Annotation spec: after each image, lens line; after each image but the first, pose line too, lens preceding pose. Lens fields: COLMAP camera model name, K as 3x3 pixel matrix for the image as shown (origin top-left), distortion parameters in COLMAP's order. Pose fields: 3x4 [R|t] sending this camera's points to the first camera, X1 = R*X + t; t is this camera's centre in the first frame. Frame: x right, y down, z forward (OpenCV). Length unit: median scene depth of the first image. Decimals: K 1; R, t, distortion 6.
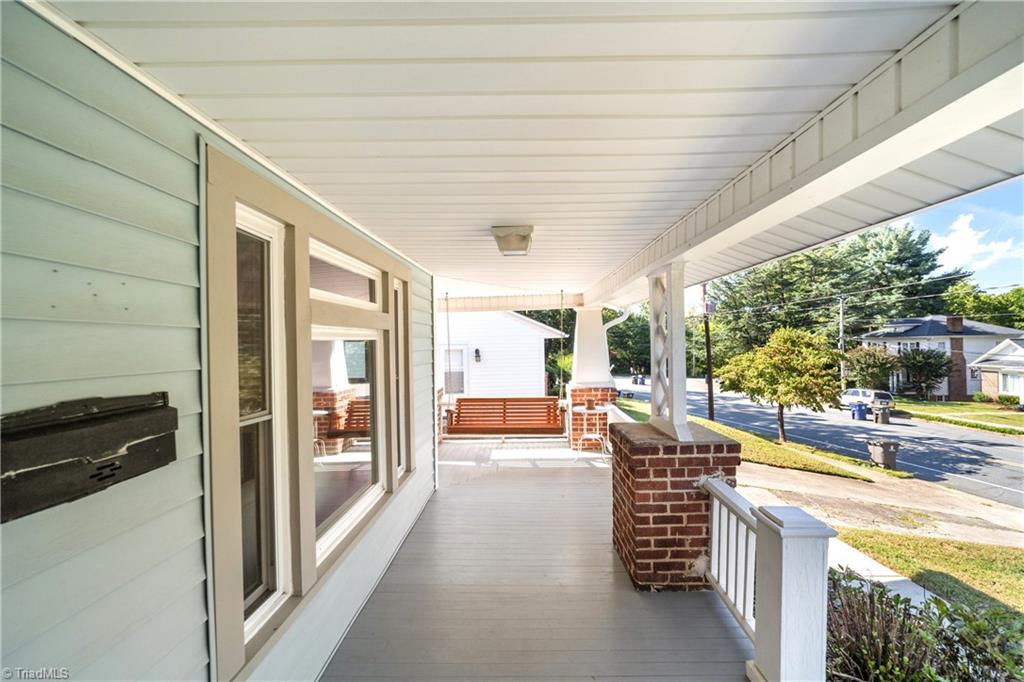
lens RADIAL K [[396.3, 0, 519.1], [0, 396.3, 339.0], [0, 0, 1]] dist [-0.019773, 0.005815]
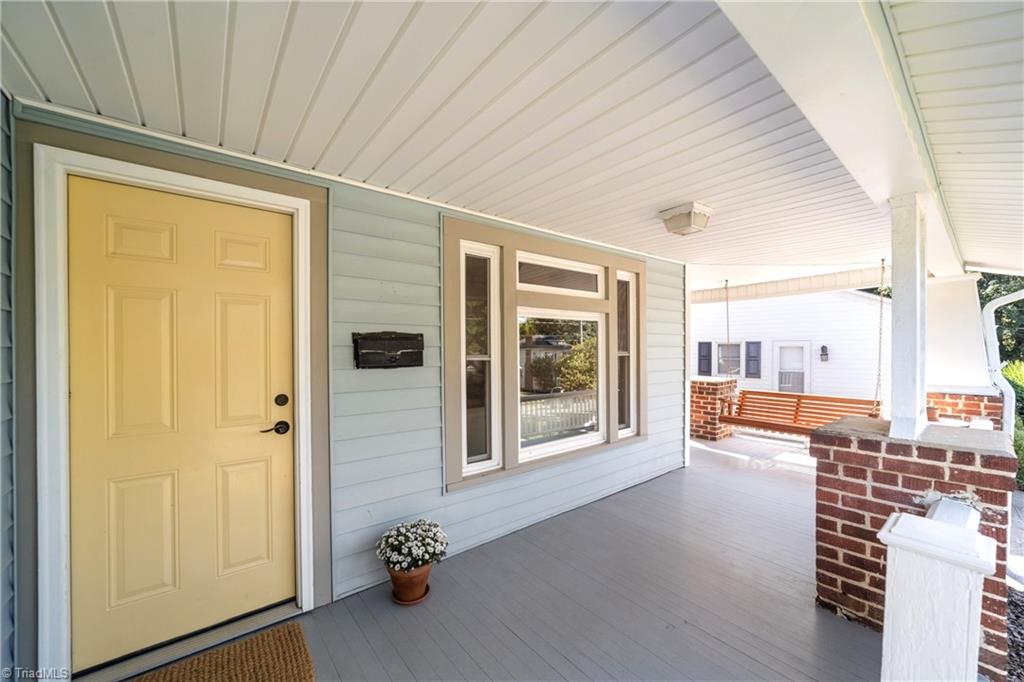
lens RADIAL K [[396.3, 0, 535.5], [0, 396.3, 351.5], [0, 0, 1]] dist [-0.019773, 0.005815]
pose [[0.650226, 0.015858, -0.759575, 0.534505], [0.000034, 0.999782, 0.020902, 0.081901], [0.759741, -0.013617, 0.650083, 0.008386]]
